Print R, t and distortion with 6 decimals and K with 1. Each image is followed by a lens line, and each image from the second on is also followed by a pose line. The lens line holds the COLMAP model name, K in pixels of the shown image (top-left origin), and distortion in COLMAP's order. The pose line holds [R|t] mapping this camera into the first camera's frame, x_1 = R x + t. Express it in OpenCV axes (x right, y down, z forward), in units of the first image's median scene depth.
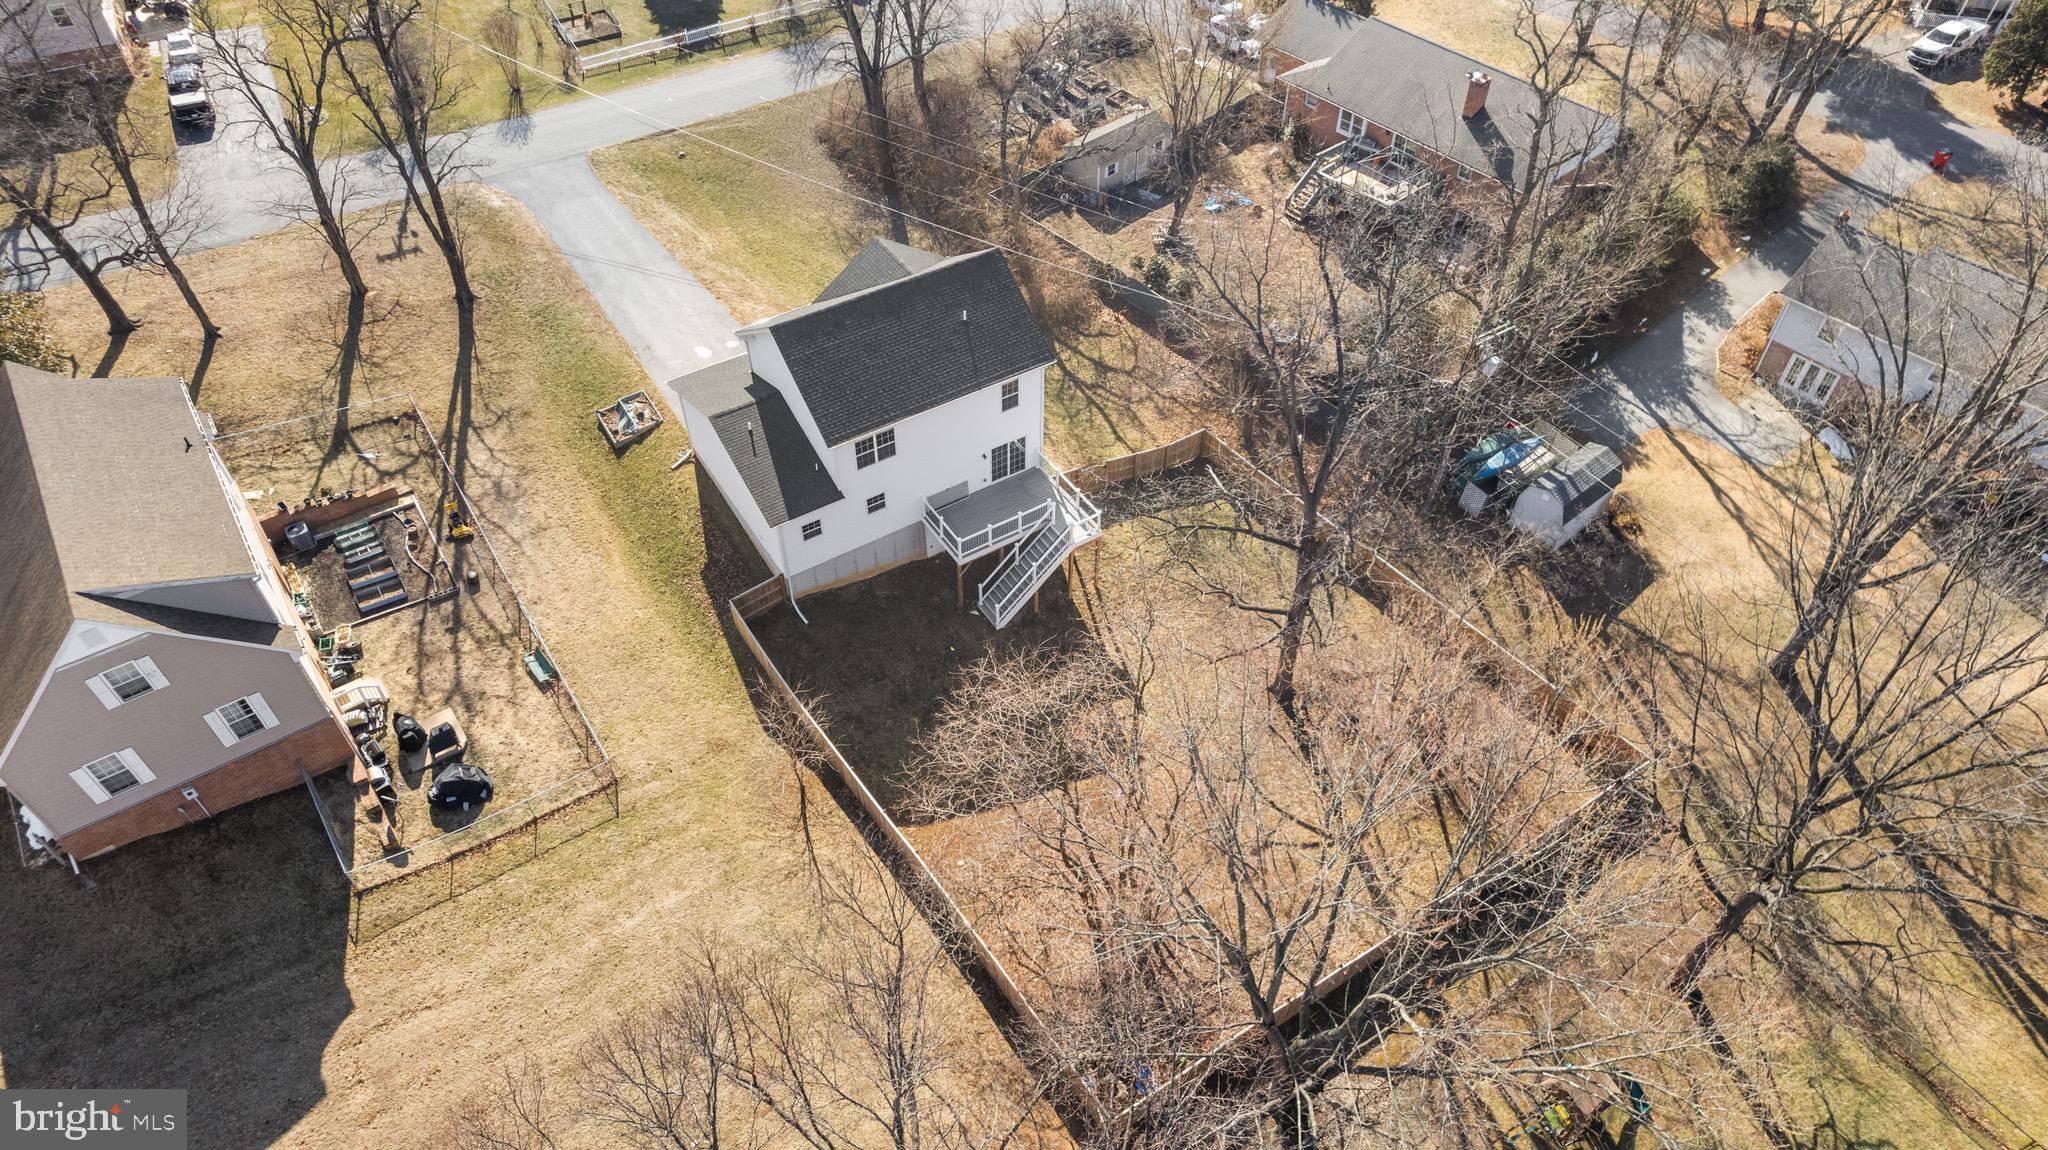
lens RADIAL K [[1314.3, 0, 1025.5], [0, 1314.3, 570.1], [0, 0, 1]] dist [-0.015376, 0.003340]
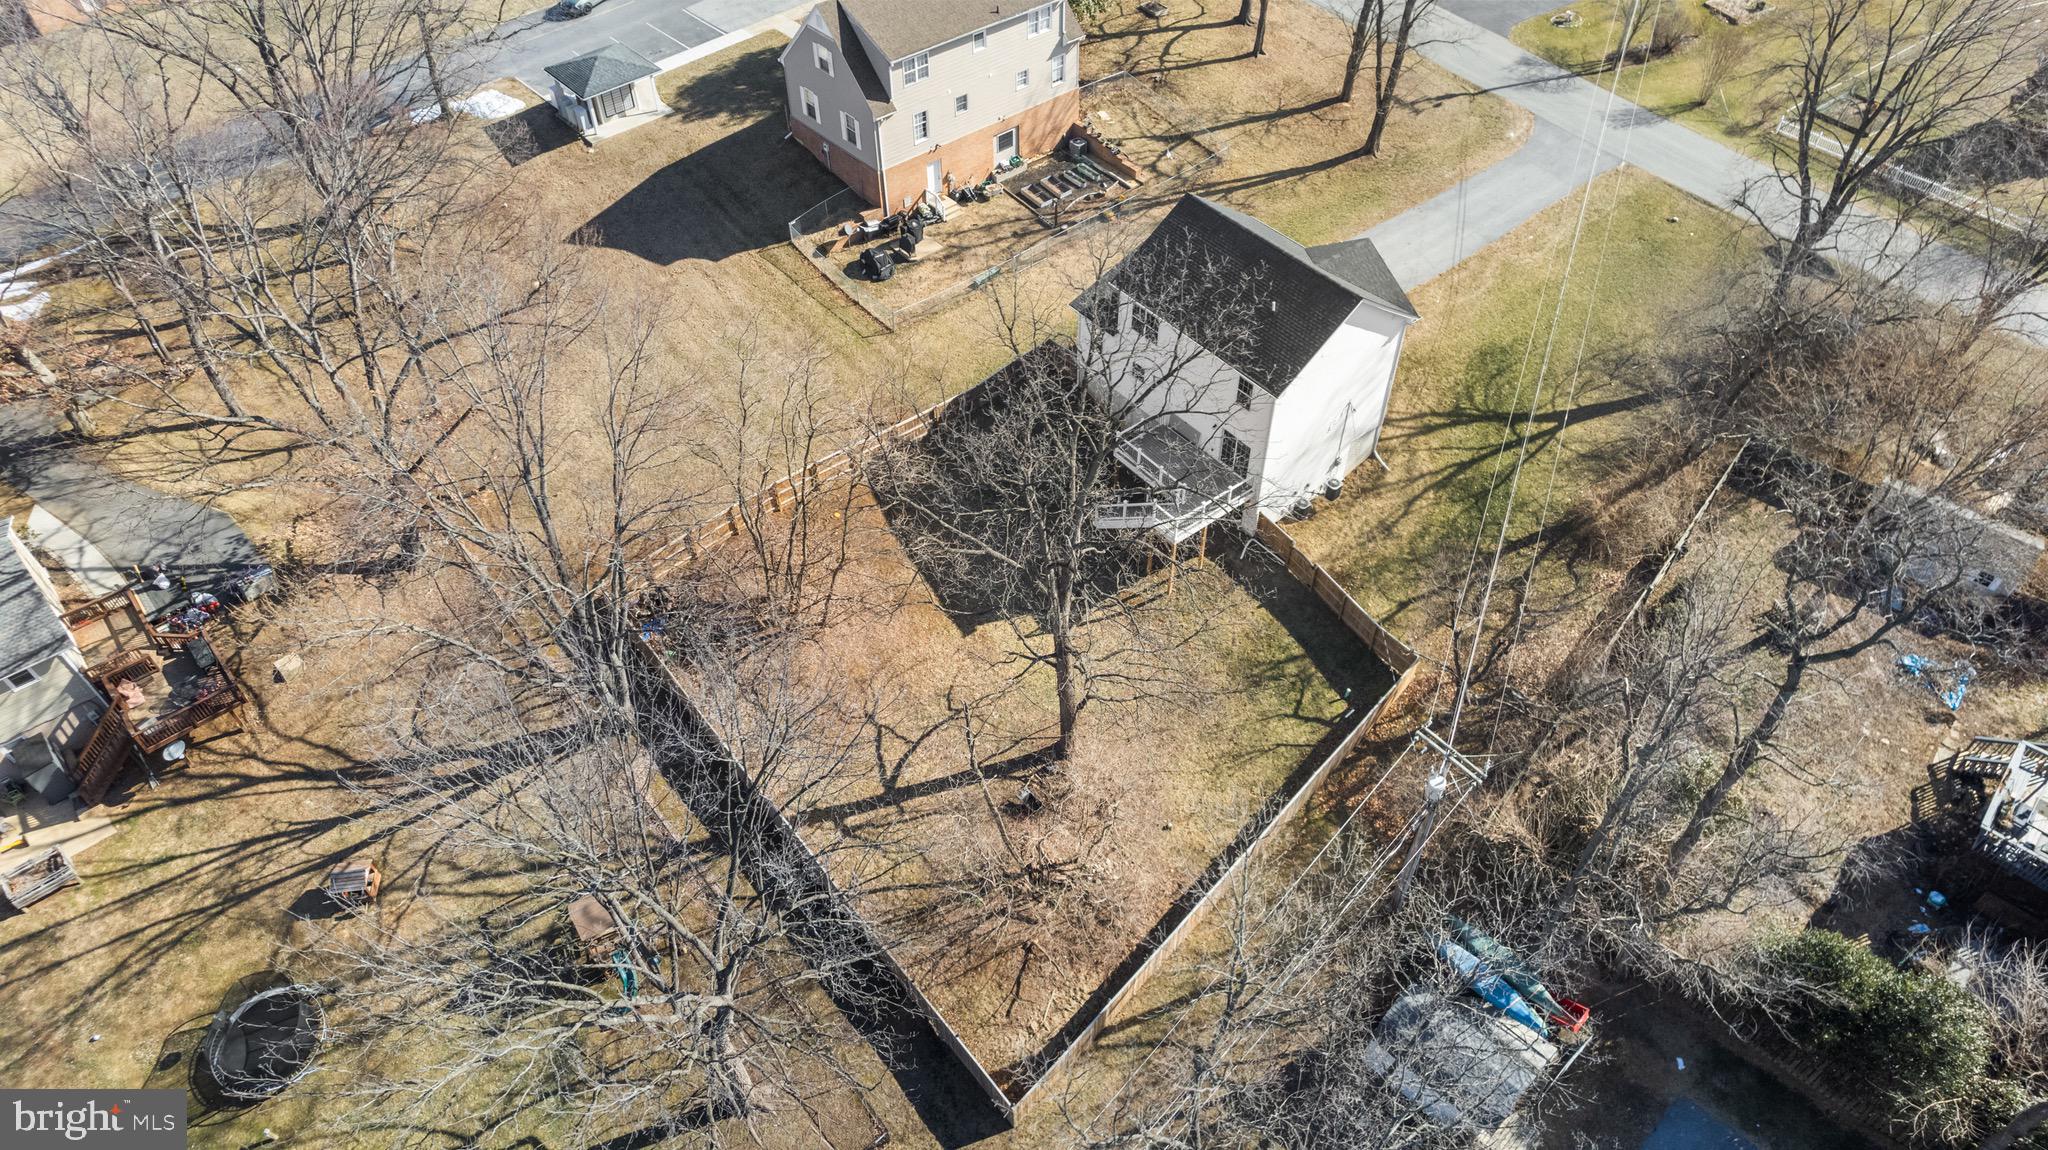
lens RADIAL K [[1314.3, 0, 1026.9], [0, 1314.3, 574.0], [0, 0, 1]] dist [-0.015376, 0.003340]
pose [[0.107269, 0.727142, -0.678054, 0.742802], [-0.719458, 0.527470, 0.451837, -0.387788], [0.686203, 0.439363, 0.579729, 0.345011]]
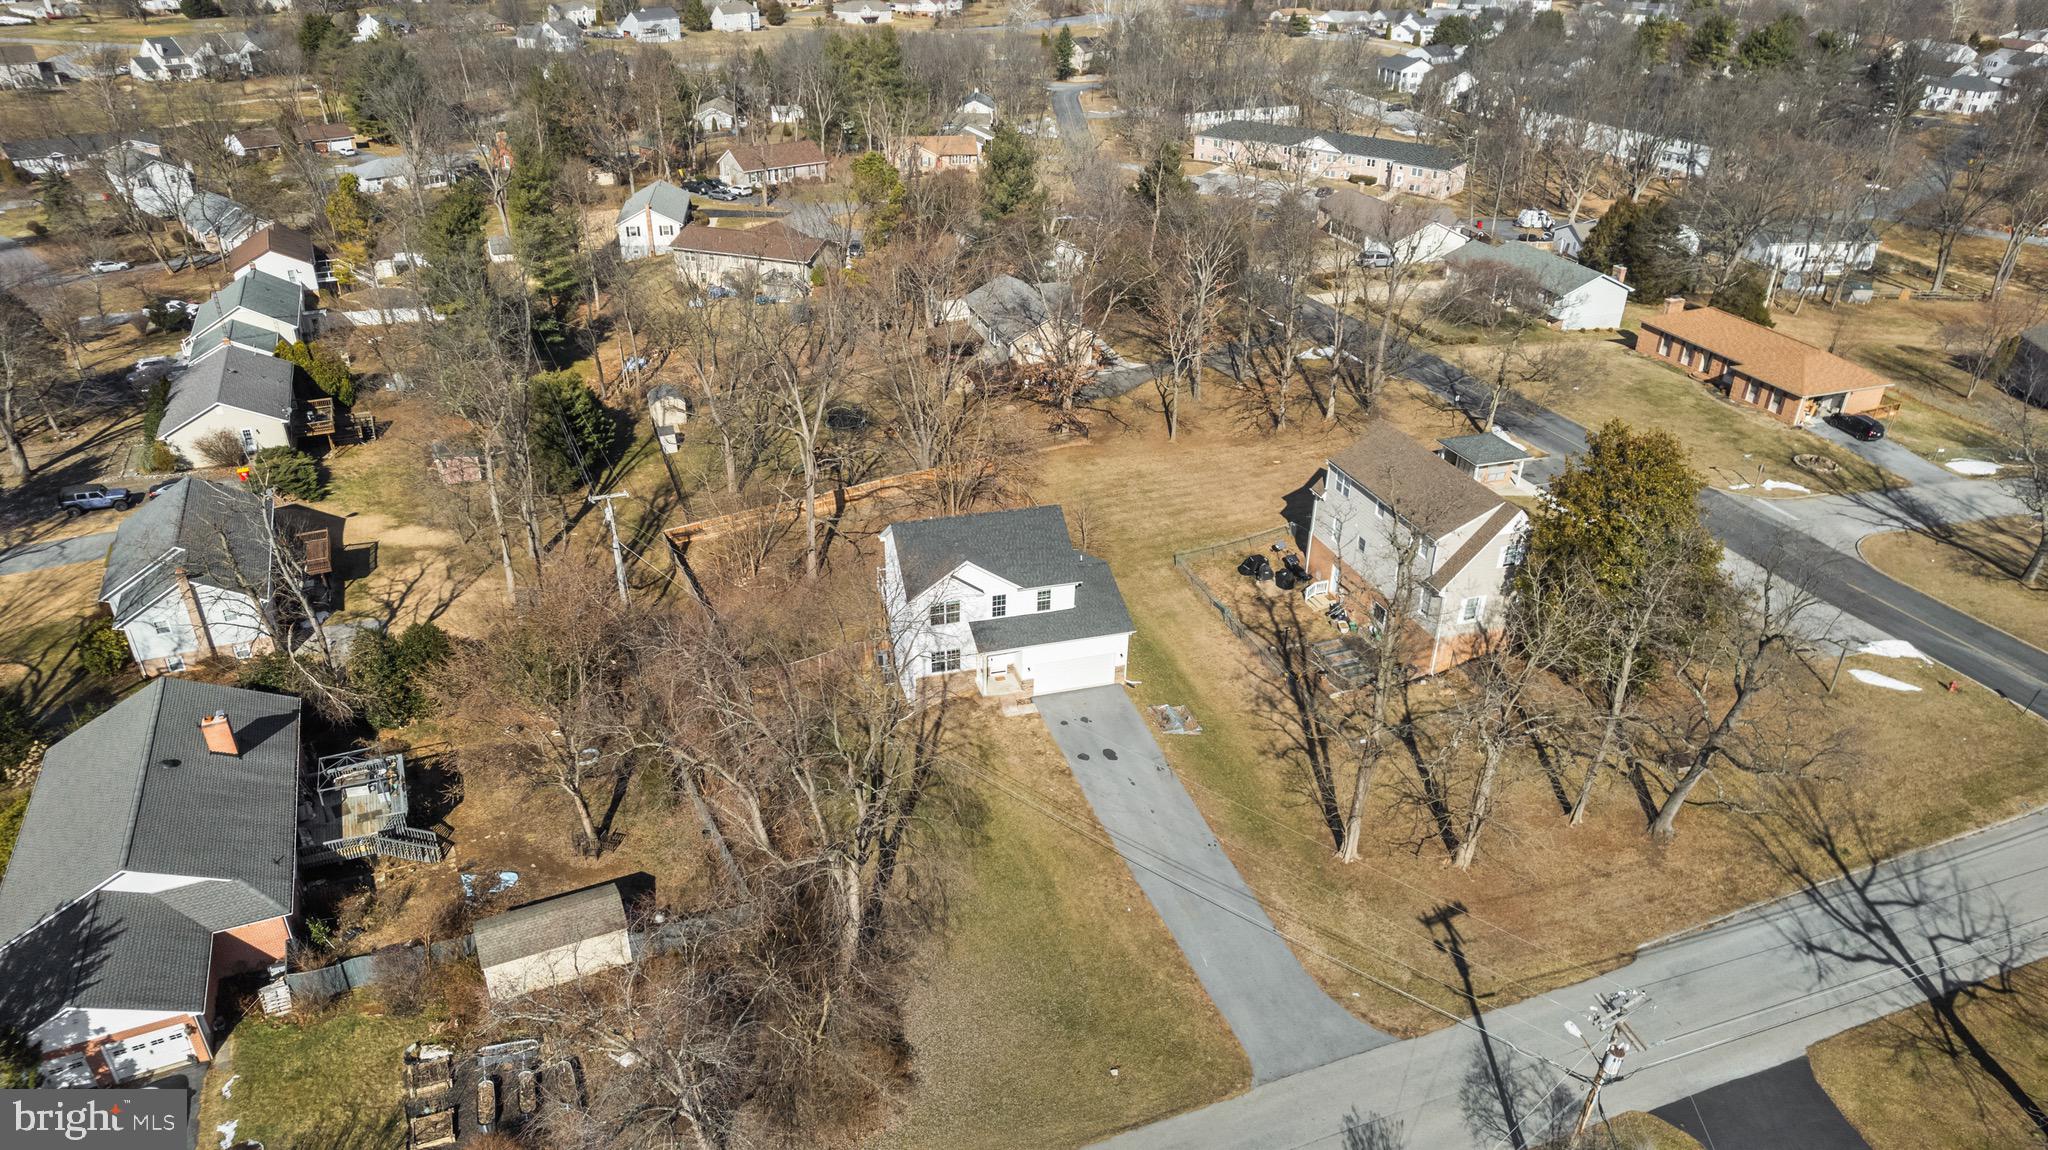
lens RADIAL K [[1314.3, 0, 1014.0], [0, 1314.3, 580.7], [0, 0, 1]] dist [-0.015376, 0.003340]
pose [[-0.958840, -0.136972, 0.248727, -0.497361], [0.204024, 0.276891, 0.938992, -1.485215], [-0.197486, 0.951089, -0.237549, 1.333896]]
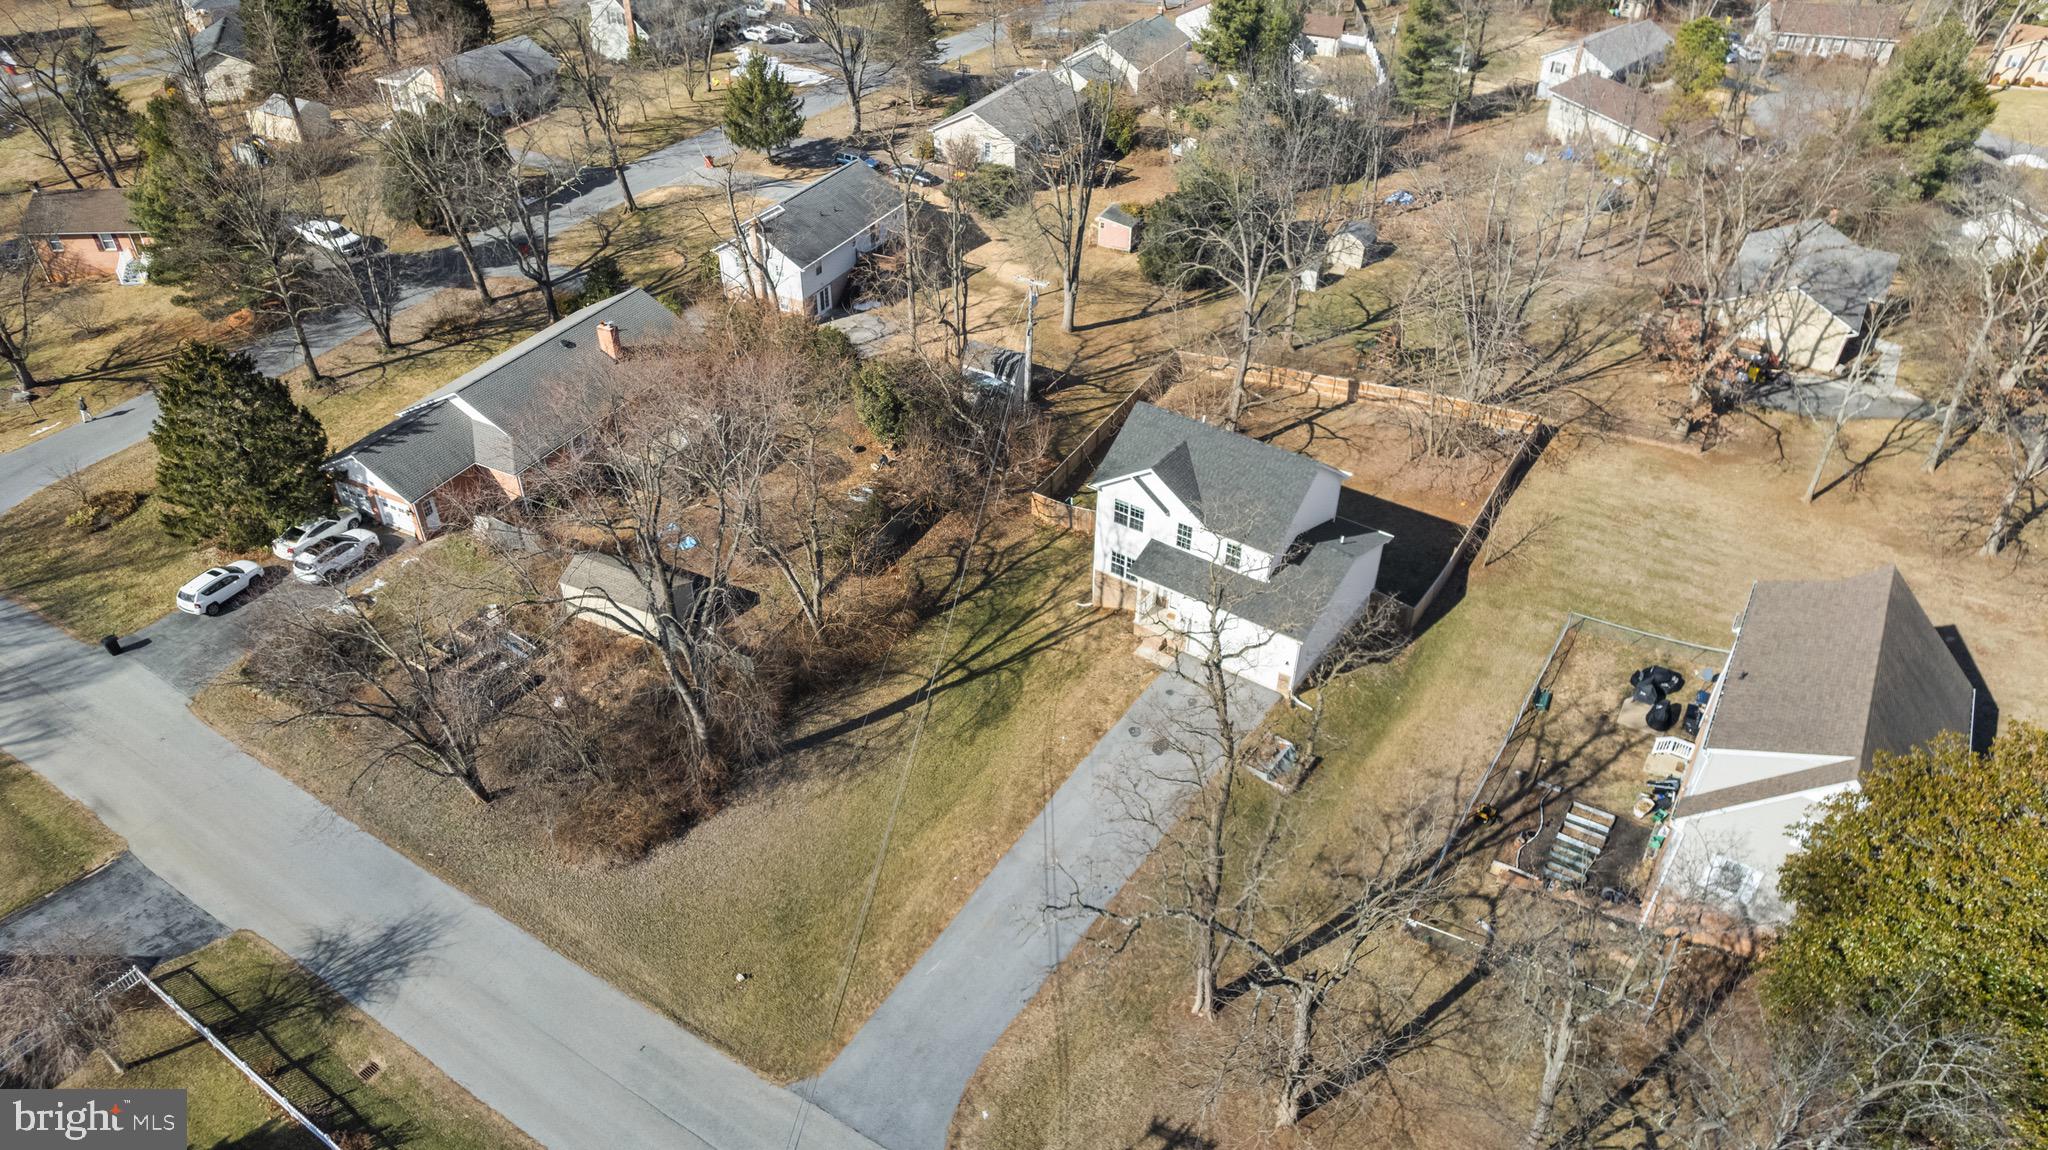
lens RADIAL K [[1314.3, 0, 1031.1], [0, 1314.3, 576.6], [0, 0, 1]] dist [-0.015376, 0.003340]
pose [[-0.383829, -0.546275, 0.744486, -0.981327], [0.660155, 0.401399, 0.634881, -1.013147], [-0.645656, 0.735162, 0.206557, 0.909611]]
